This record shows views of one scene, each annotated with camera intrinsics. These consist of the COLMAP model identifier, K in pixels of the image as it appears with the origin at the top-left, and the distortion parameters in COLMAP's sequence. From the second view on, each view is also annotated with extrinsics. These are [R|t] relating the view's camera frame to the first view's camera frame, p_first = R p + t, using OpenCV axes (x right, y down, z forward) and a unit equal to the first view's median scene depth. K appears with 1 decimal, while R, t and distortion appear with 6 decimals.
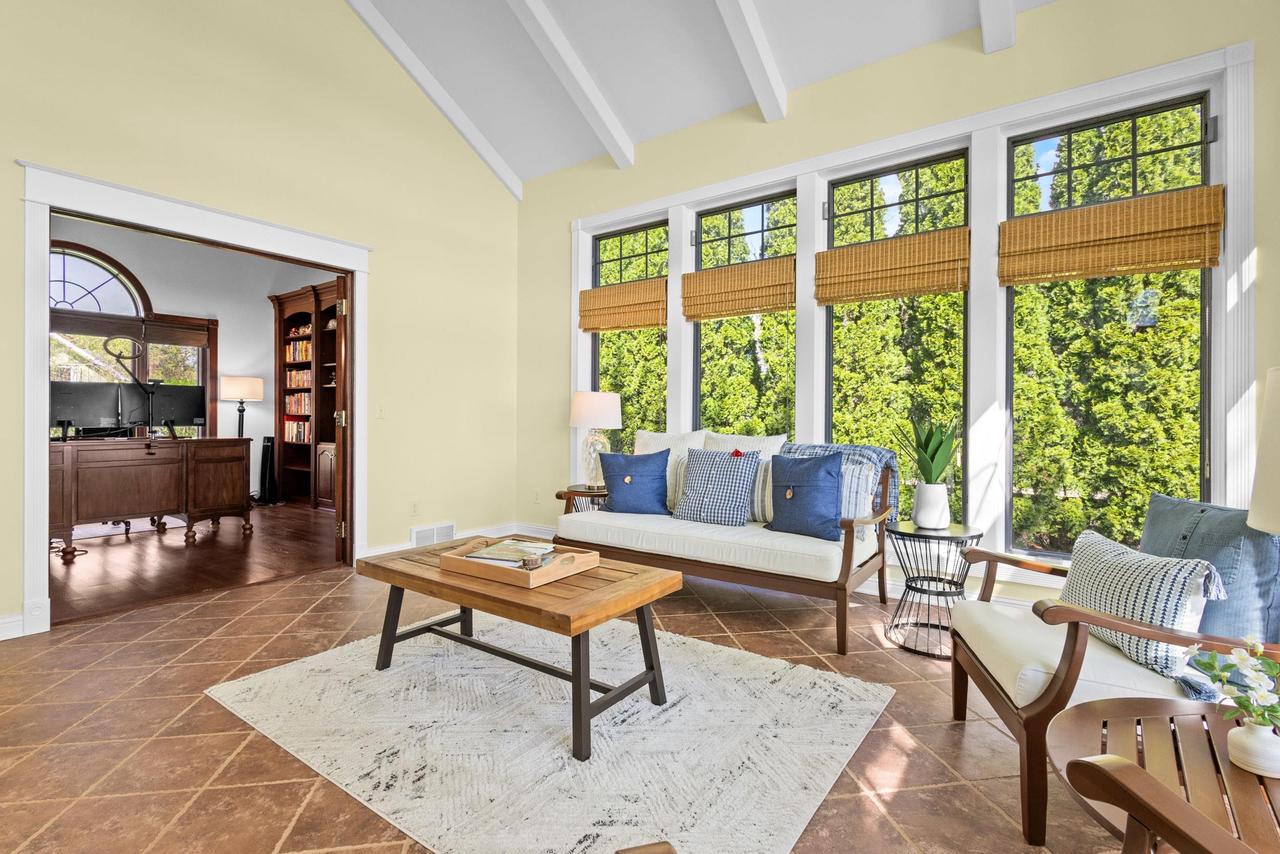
lens RADIAL K [[585.5, 0, 640.0], [0, 585.5, 427.0], [0, 0, 1]] dist [0.008751, 0.000059]
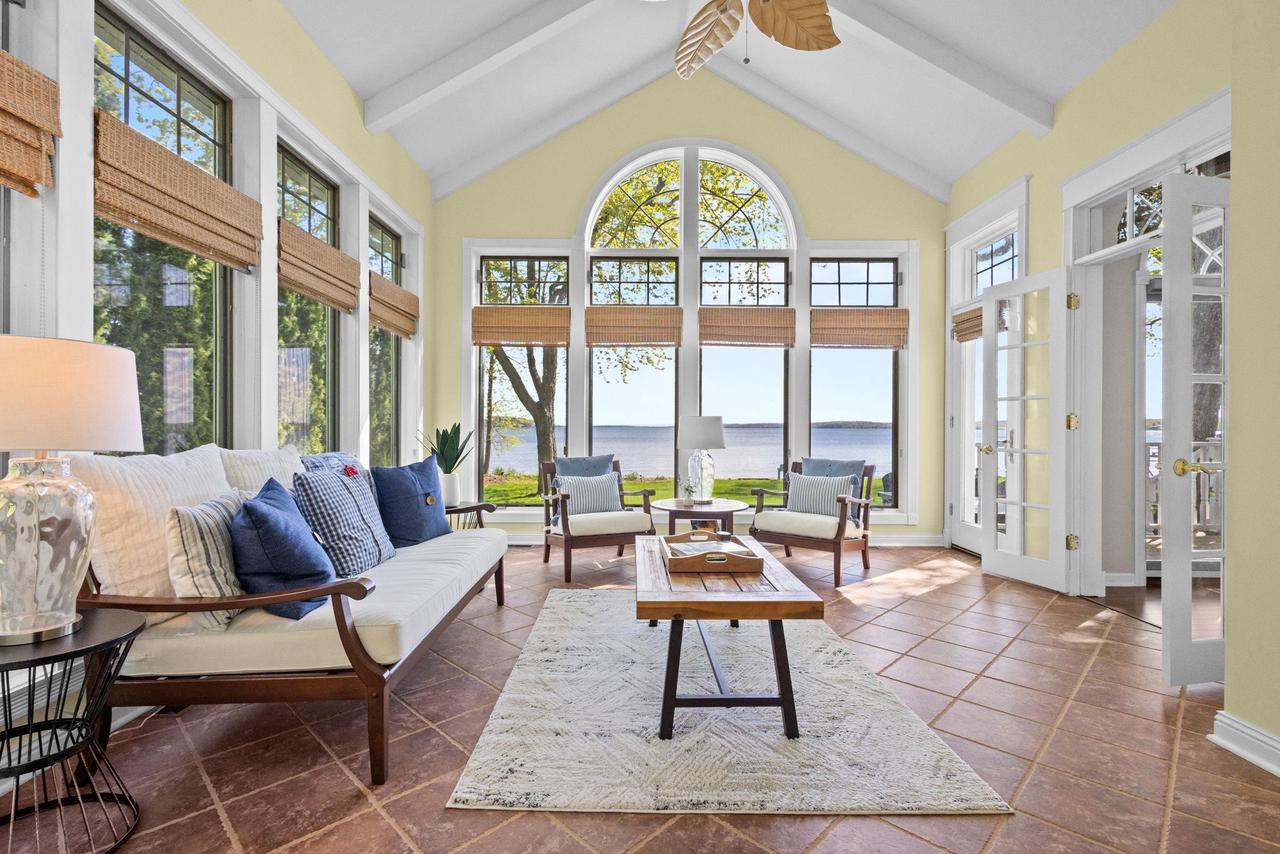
lens RADIAL K [[585.5, 0, 640.0], [0, 585.5, 427.0], [0, 0, 1]] dist [0.008751, 0.000059]
pose [[-0.600583, -0.004874, 0.799547, -0.347423], [0.010671, 0.999844, 0.014110, -0.006886], [-0.799491, 0.017006, -0.600437, 0.597974]]
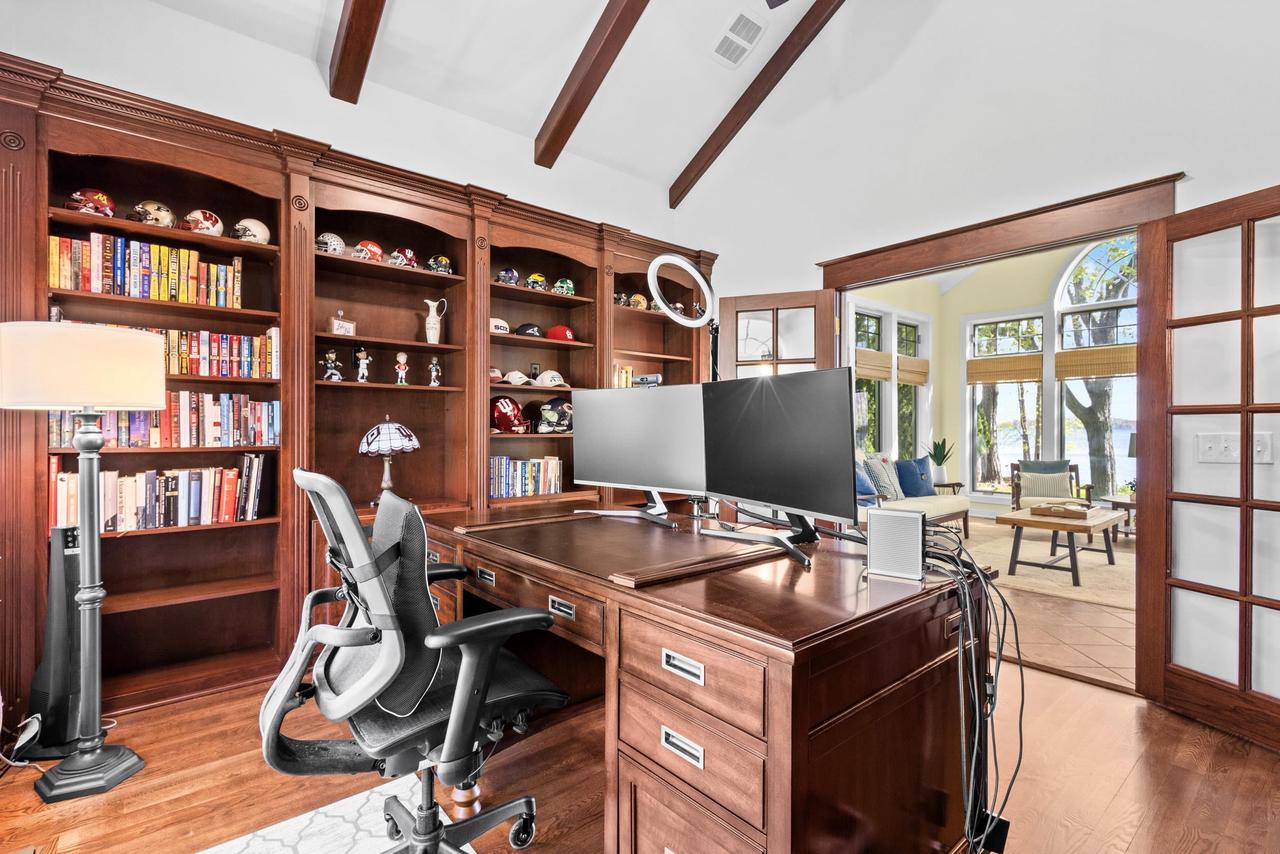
lens RADIAL K [[585.5, 0, 640.0], [0, 585.5, 427.0], [0, 0, 1]] dist [0.008751, 0.000059]
pose [[0.233457, 0.001602, 0.972366, -0.889238], [0.021817, 0.999738, -0.006885, -0.027680], [-0.972122, 0.022821, 0.233361, 0.673658]]
